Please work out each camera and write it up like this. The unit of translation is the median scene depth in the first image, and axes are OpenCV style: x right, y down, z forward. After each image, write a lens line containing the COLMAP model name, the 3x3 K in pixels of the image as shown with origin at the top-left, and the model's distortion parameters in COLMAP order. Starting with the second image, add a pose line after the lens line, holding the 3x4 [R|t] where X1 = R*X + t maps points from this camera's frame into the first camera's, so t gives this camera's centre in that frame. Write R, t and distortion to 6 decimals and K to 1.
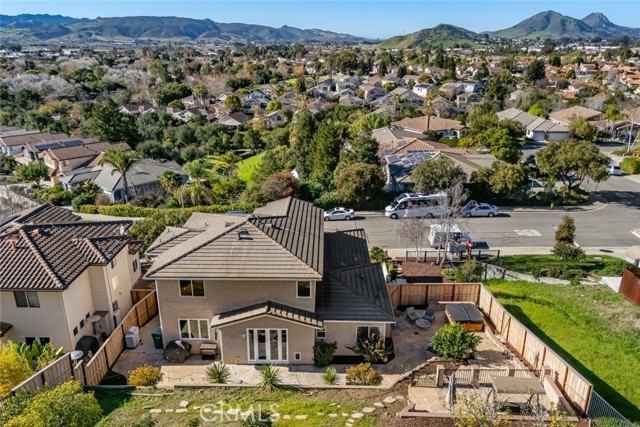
lens RADIAL K [[473.5, 0, 324.2], [0, 473.5, 213.6], [0, 0, 1]] dist [0.061107, -0.050483]
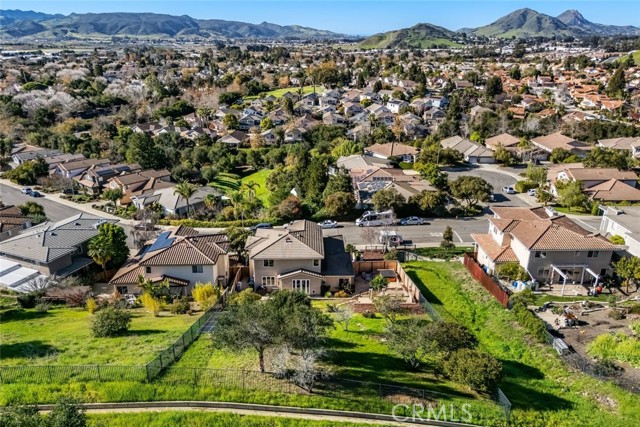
lens RADIAL K [[473.5, 0, 325.8], [0, 473.5, 216.1], [0, 0, 1]] dist [0.061107, -0.050483]
pose [[0.999119, -0.014026, 0.039565, -0.012136], [0.013601, 0.999847, 0.011013, -0.013906], [-0.039713, -0.010466, 0.999156, -0.192283]]
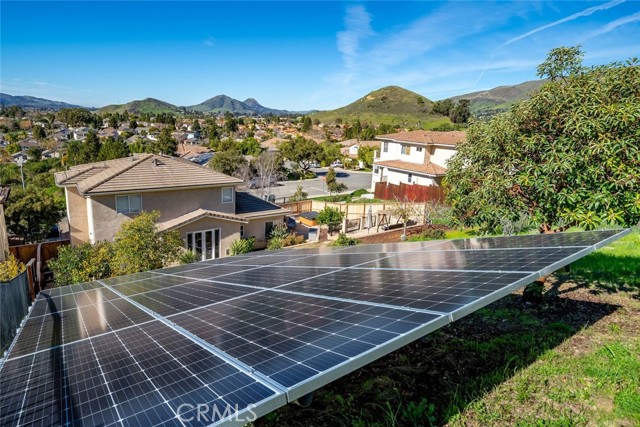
lens RADIAL K [[360.8, 0, 300.6], [0, 360.8, 194.5], [0, 0, 1]] dist [-0.000418, -0.000132]
pose [[0.816234, -0.093128, 0.570166, -0.059839], [0.162194, 0.984169, -0.071443, 0.036450], [-0.554487, 0.150791, 0.818417, 0.018508]]
